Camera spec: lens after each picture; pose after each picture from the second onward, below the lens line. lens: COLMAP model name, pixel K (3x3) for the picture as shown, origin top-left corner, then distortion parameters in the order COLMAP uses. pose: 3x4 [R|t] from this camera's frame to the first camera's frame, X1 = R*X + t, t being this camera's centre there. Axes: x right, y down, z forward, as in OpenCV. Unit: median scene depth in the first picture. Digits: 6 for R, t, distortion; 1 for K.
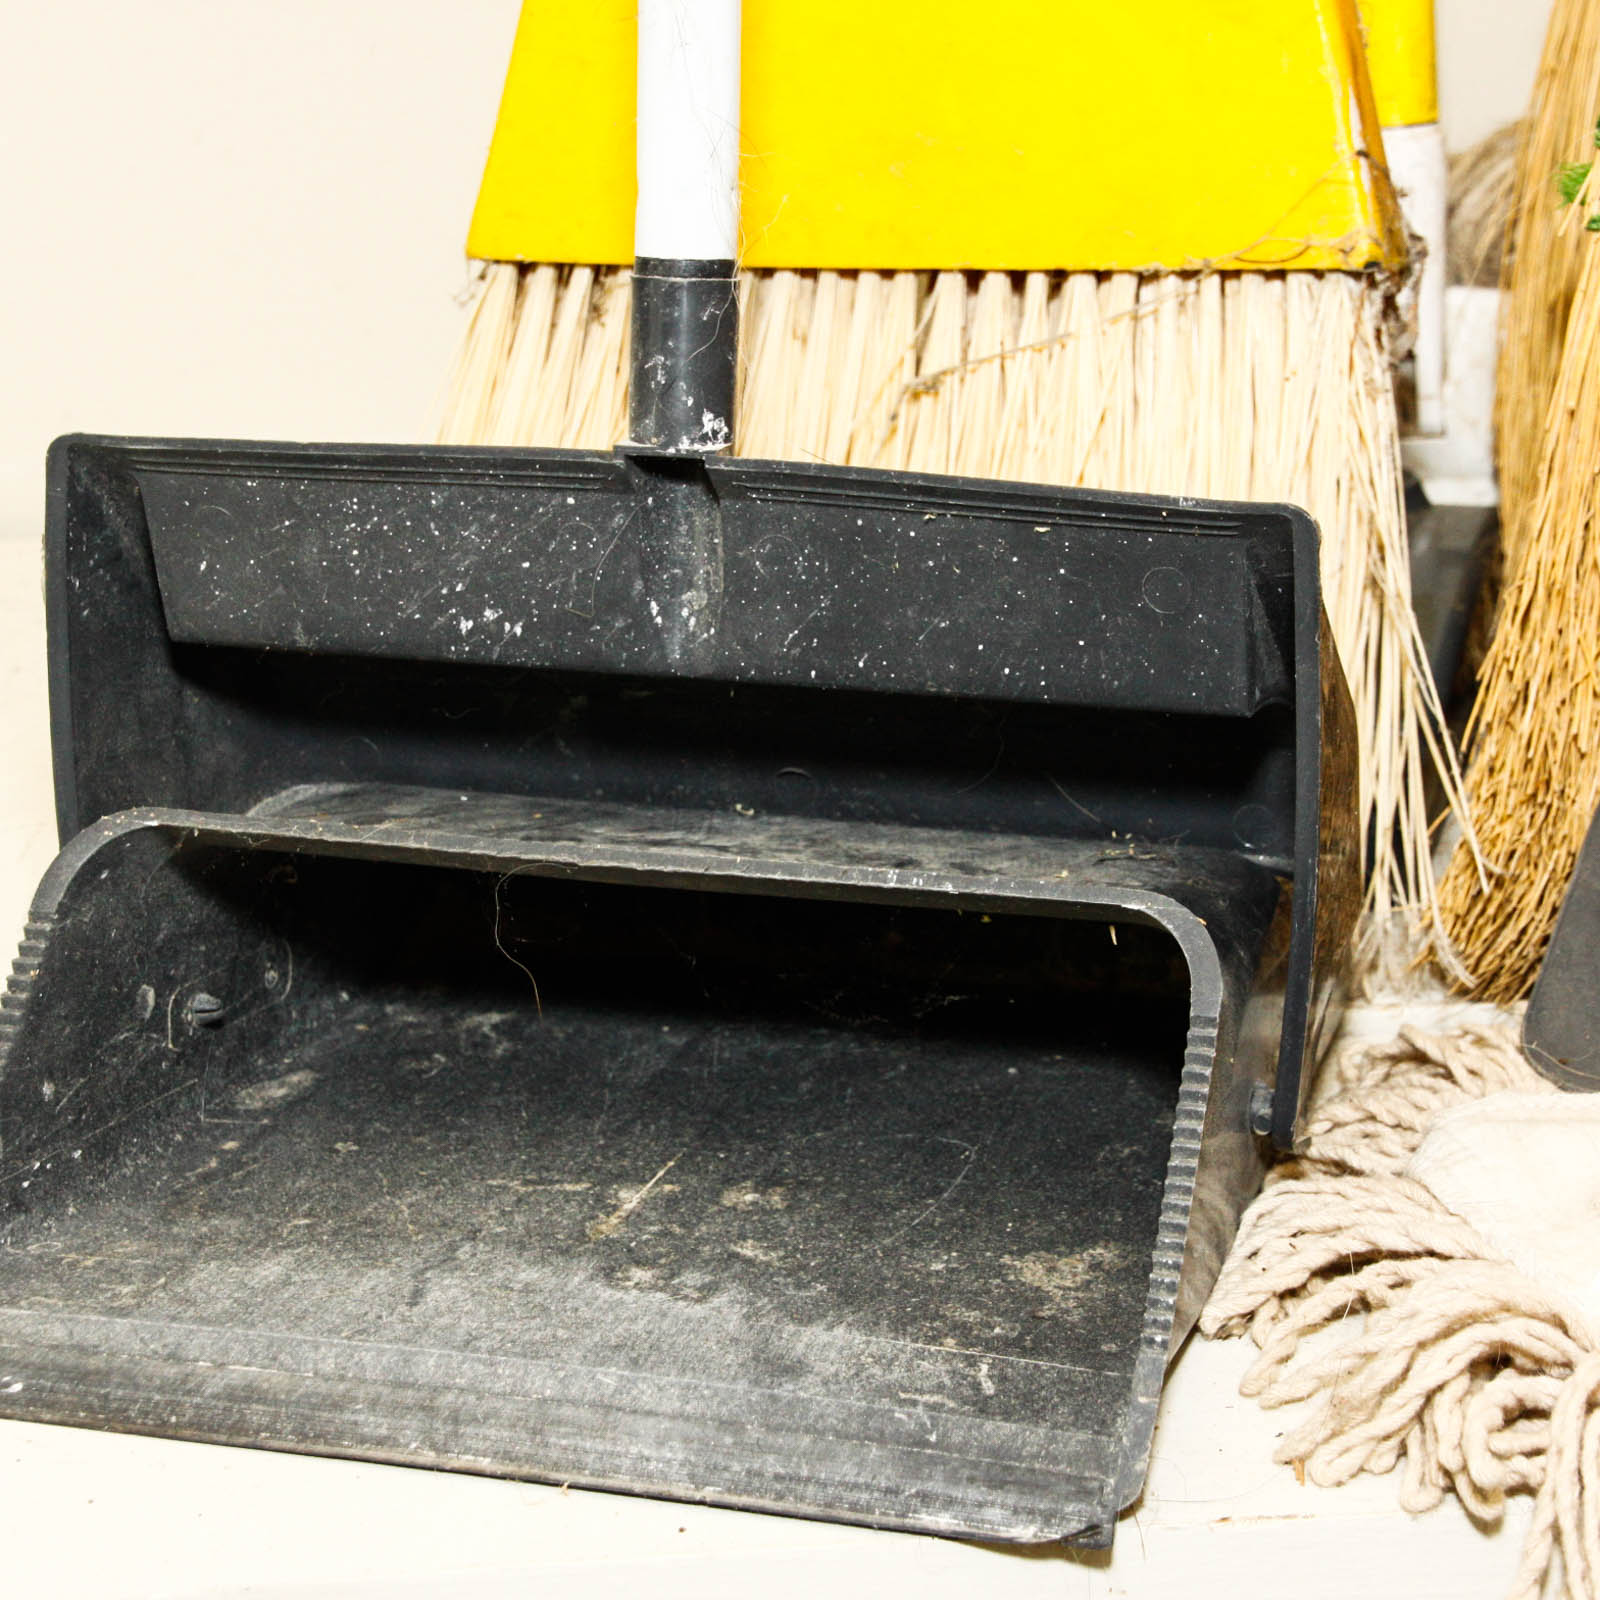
lens RADIAL K [[5138.4, 0, 798.5], [0, 5138.4, 901.9], [0, 0, 1]] dist [0.371367, -0.149900]
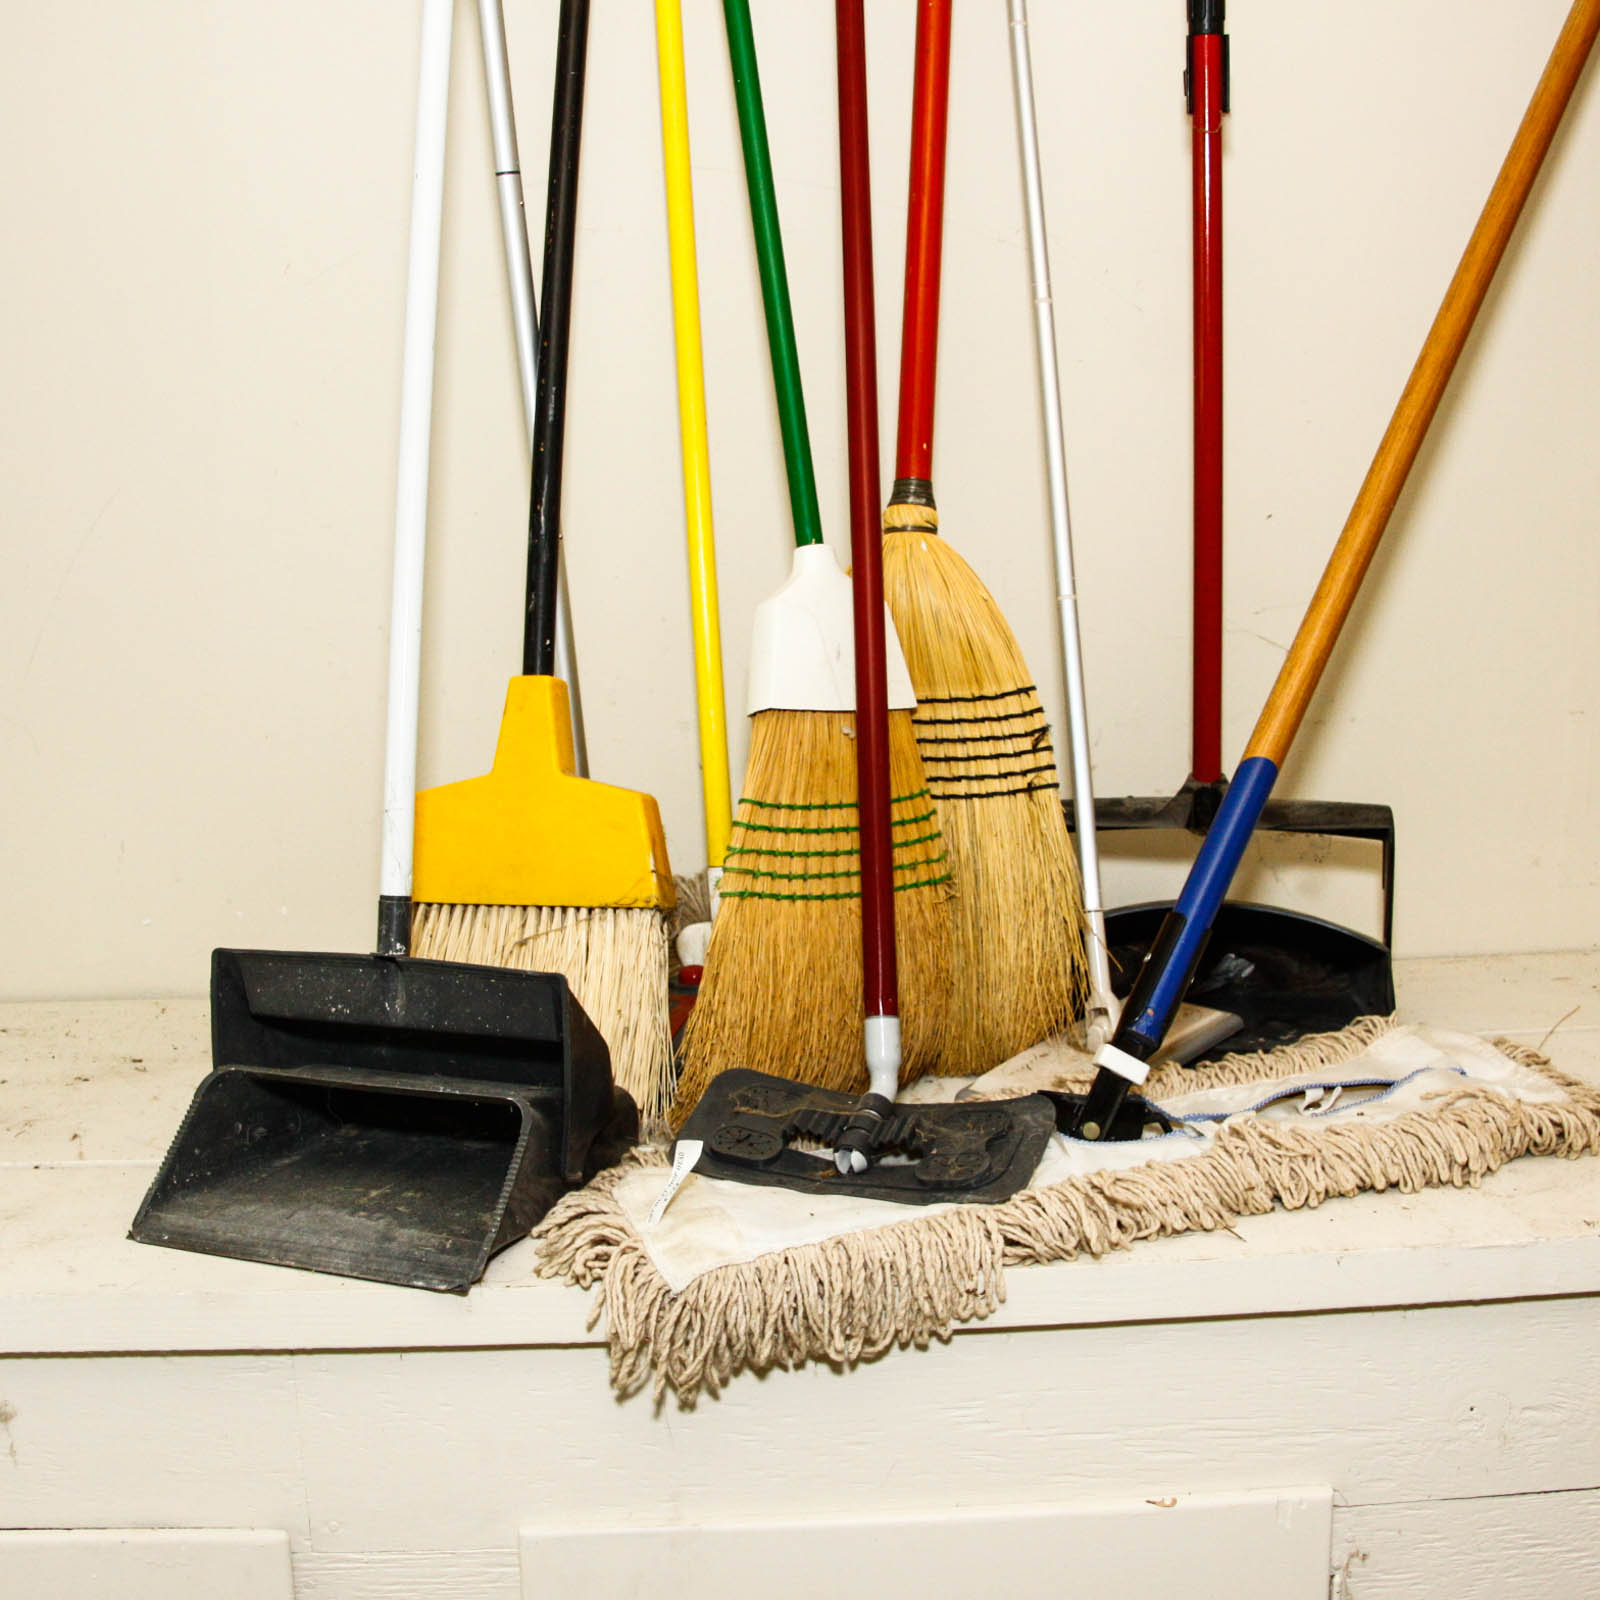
lens RADIAL K [[2115.9, 0, 800.0], [0, 2115.9, 800.0], [0, 0, 1]] dist [-0.192322, 0.052368]
pose [[0.999040, 0.012009, -0.042129, 0.284814], [-0.019593, 0.982634, -0.184516, 0.053111], [0.039182, 0.185164, 0.981926, -0.284646]]
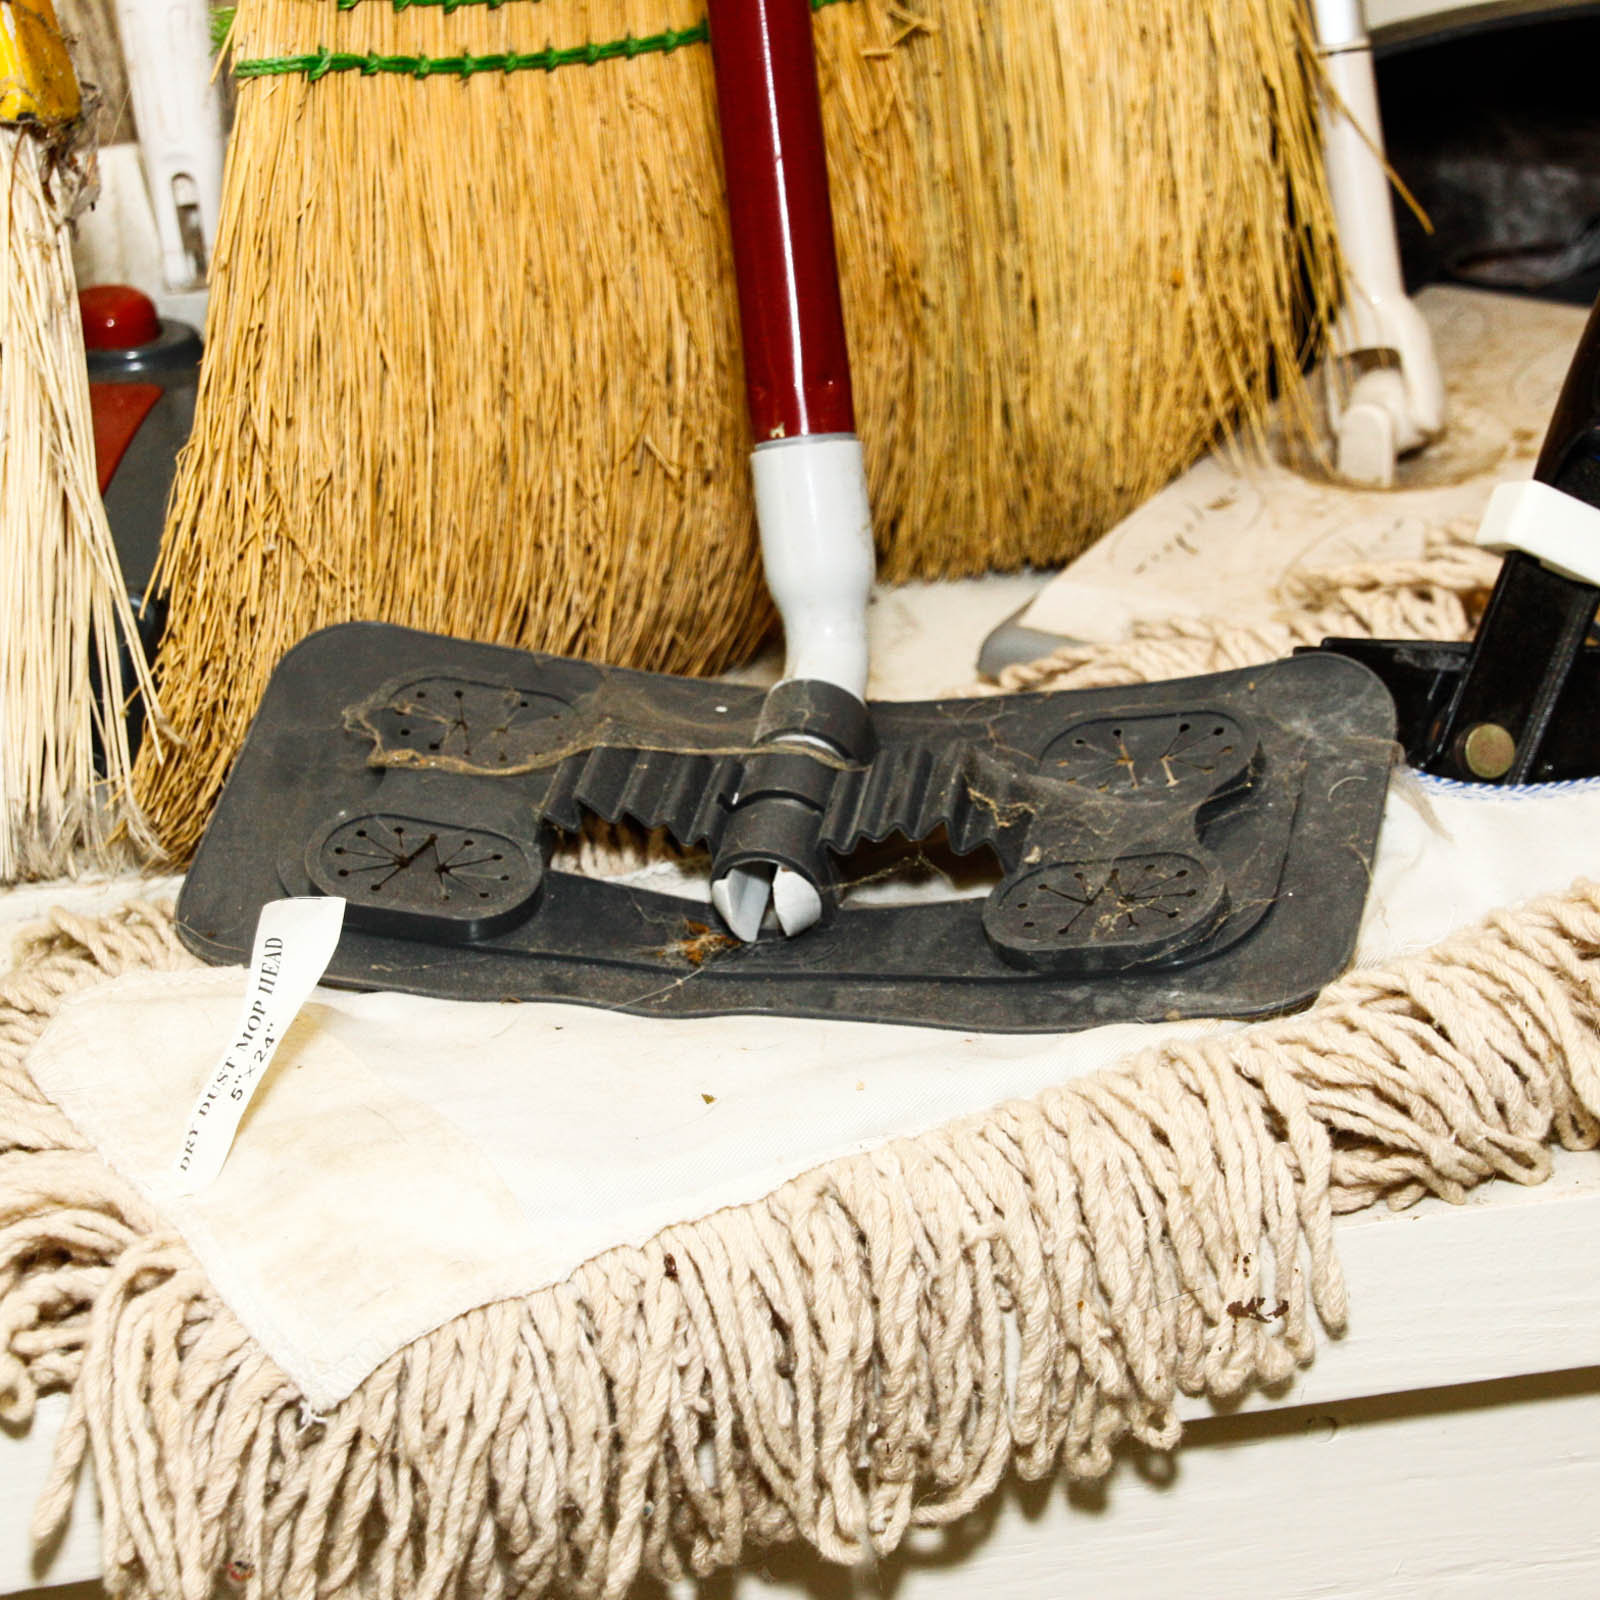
lens RADIAL K [[5138.4, 0, 798.5], [0, 5138.4, 901.9], [0, 0, 1]] dist [0.371367, -0.149900]
pose [[0.993048, -0.060976, 0.100684, 0.167658], [0.057704, 0.997716, 0.035103, -0.003321], [-0.102594, -0.029050, 0.994299, 0.019441]]
